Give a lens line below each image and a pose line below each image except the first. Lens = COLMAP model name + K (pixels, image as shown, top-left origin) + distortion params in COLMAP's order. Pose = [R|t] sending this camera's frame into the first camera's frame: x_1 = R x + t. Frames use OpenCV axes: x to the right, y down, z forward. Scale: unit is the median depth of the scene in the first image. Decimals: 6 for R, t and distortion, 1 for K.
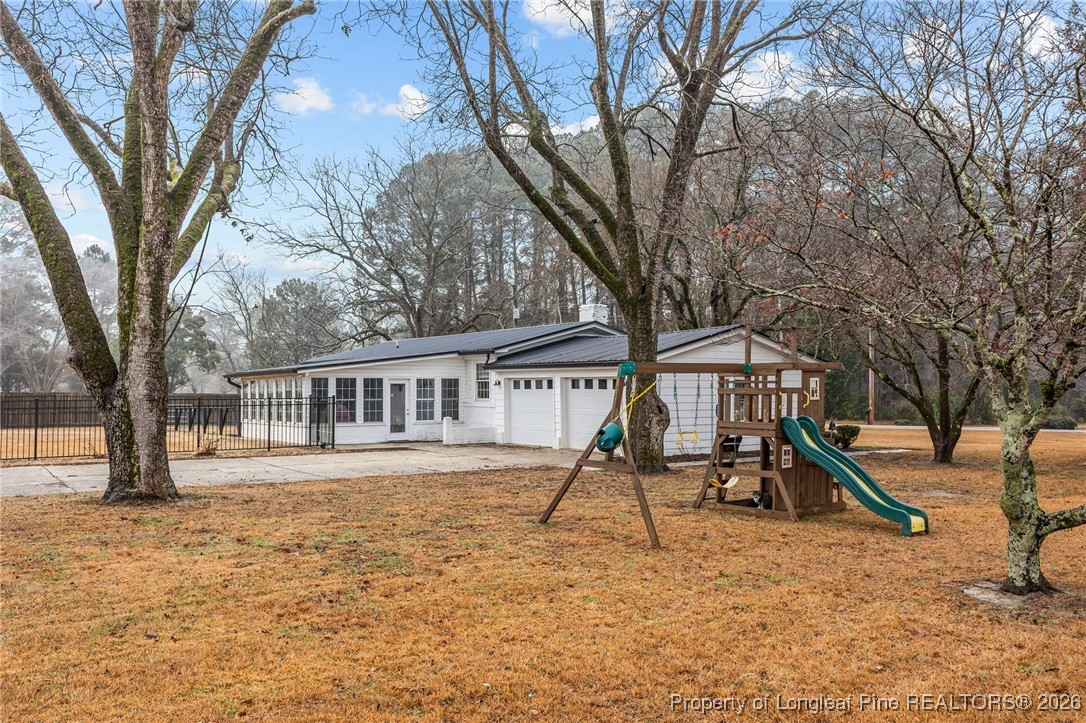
lens RADIAL K [[819.9, 0, 543.1], [0, 819.9, 358.1], [0, 0, 1]] dist [-0.001868, -0.001284]
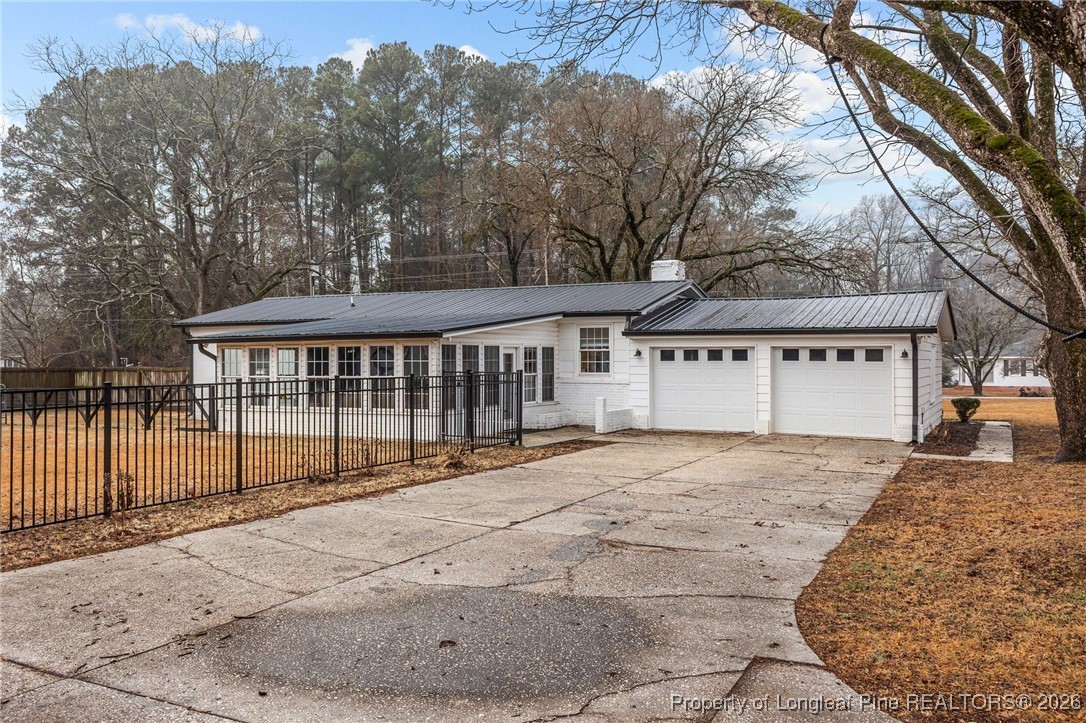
lens RADIAL K [[819.9, 0, 543.1], [0, 819.9, 358.1], [0, 0, 1]] dist [-0.001868, -0.001284]
pose [[0.910306, 0.002935, 0.413927, -0.444355], [-0.016658, 0.999425, 0.029547, 0.012632], [-0.413602, -0.033792, 0.909831, 0.305004]]
